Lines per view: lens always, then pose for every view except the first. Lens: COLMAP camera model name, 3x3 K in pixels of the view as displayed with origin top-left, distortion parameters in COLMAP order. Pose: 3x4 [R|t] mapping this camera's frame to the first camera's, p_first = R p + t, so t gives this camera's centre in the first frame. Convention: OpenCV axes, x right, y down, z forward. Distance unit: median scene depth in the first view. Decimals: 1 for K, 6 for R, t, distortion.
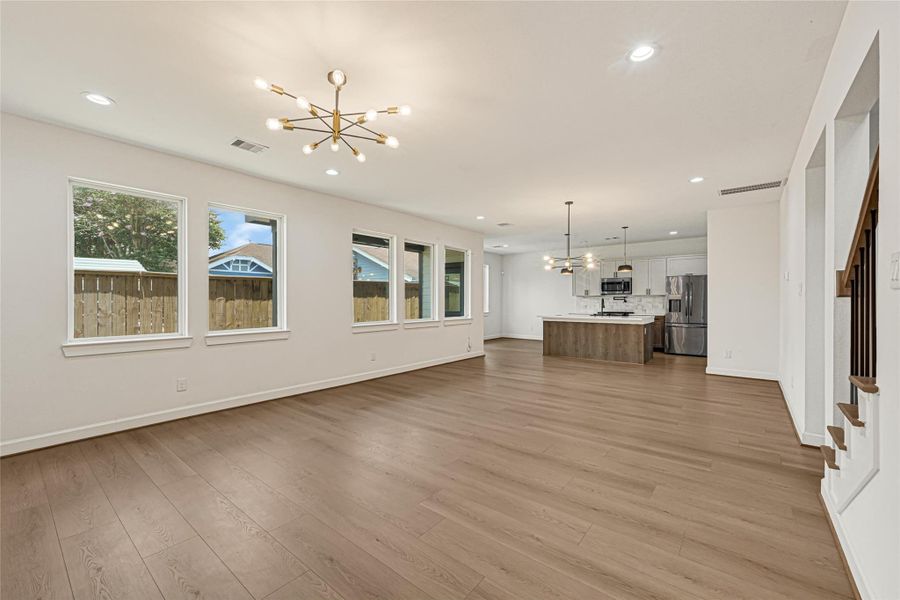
lens RADIAL K [[367.5, 0, 451.3], [0, 367.5, 298.5], [0, 0, 1]] dist [-0.001448, -0.000329]
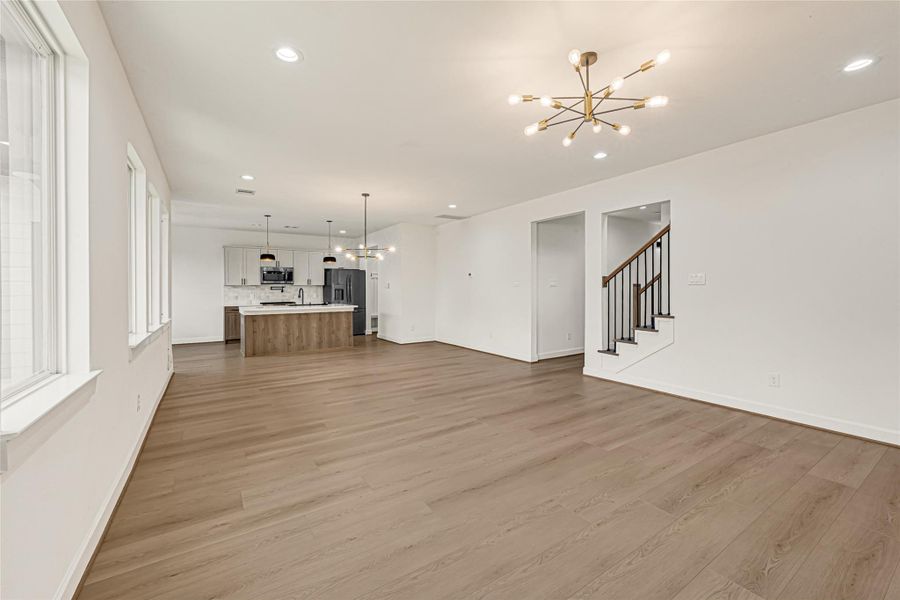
lens RADIAL K [[367.5, 0, 452.5], [0, 367.5, 290.5], [0, 0, 1]] dist [-0.001448, -0.000329]
pose [[0.301638, -0.005773, 0.953405, -0.438291], [0.001558, 0.999983, 0.005562, 0.001568], [-0.953421, -0.000192, 0.301642, 0.344106]]
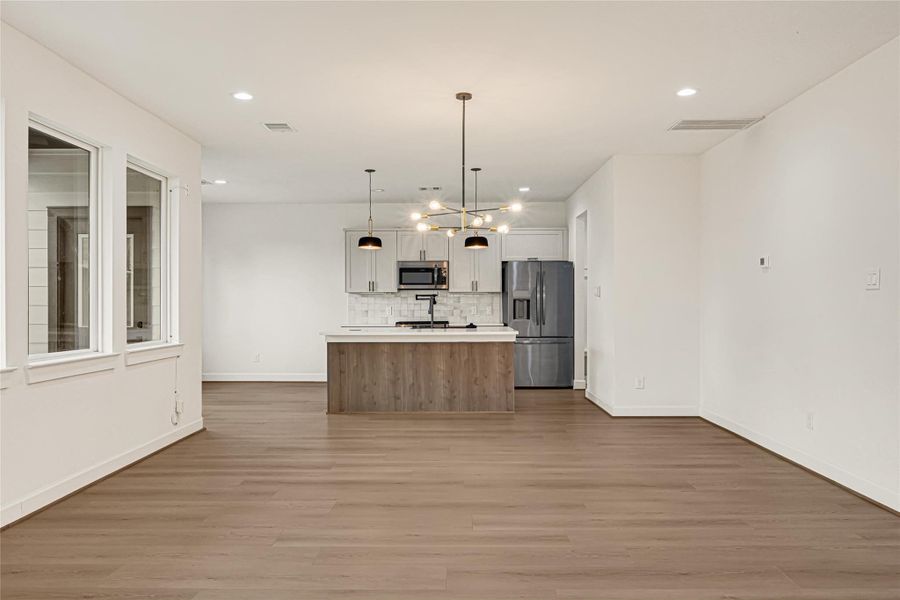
lens RADIAL K [[636.2, 0, 449.4], [0, 636.2, 303.4], [0, 0, 1]] dist [-0.009640, -0.002363]
pose [[0.789350, -0.004055, 0.613930, -0.154407], [0.000799, 0.999984, 0.005577, 0.005056], [-0.613943, -0.003912, 0.789340, 0.264949]]
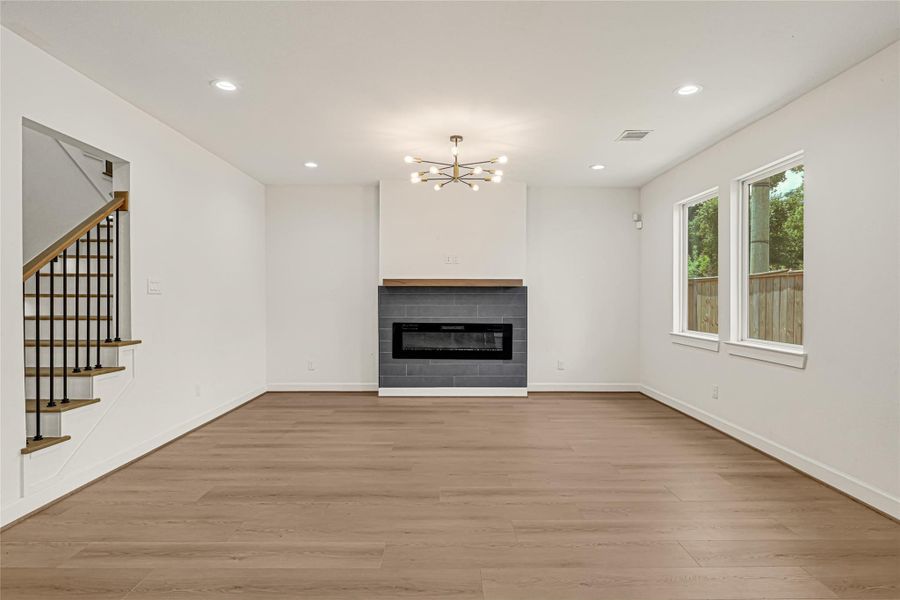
lens RADIAL K [[466.0, 0, 450.7], [0, 466.0, 301.7], [0, 0, 1]] dist [-0.002926, 0.001469]
pose [[-0.774224, 0.005582, -0.632887, 0.267377], [-0.000050, 0.999961, 0.008880, 0.000978], [0.632912, 0.006907, -0.774193, 0.769765]]
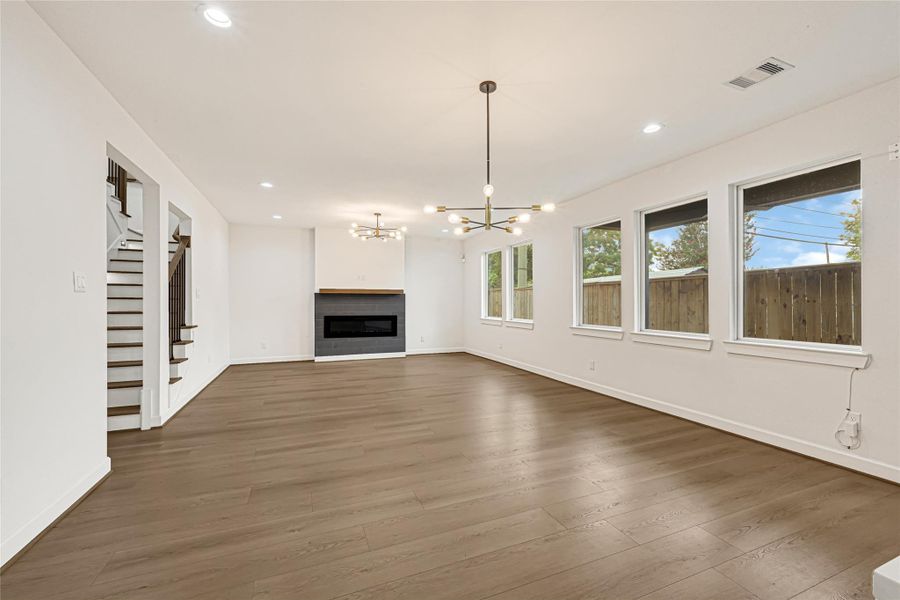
lens RADIAL K [[367.5, 0, 453.1], [0, 367.5, 300.3], [0, 0, 1]] dist [-0.001448, -0.000329]
pose [[-0.477104, -0.002025, -0.878844, 0.558541], [0.001581, 0.999994, -0.003162, 0.005015], [0.878845, -0.002898, -0.477098, 0.883732]]
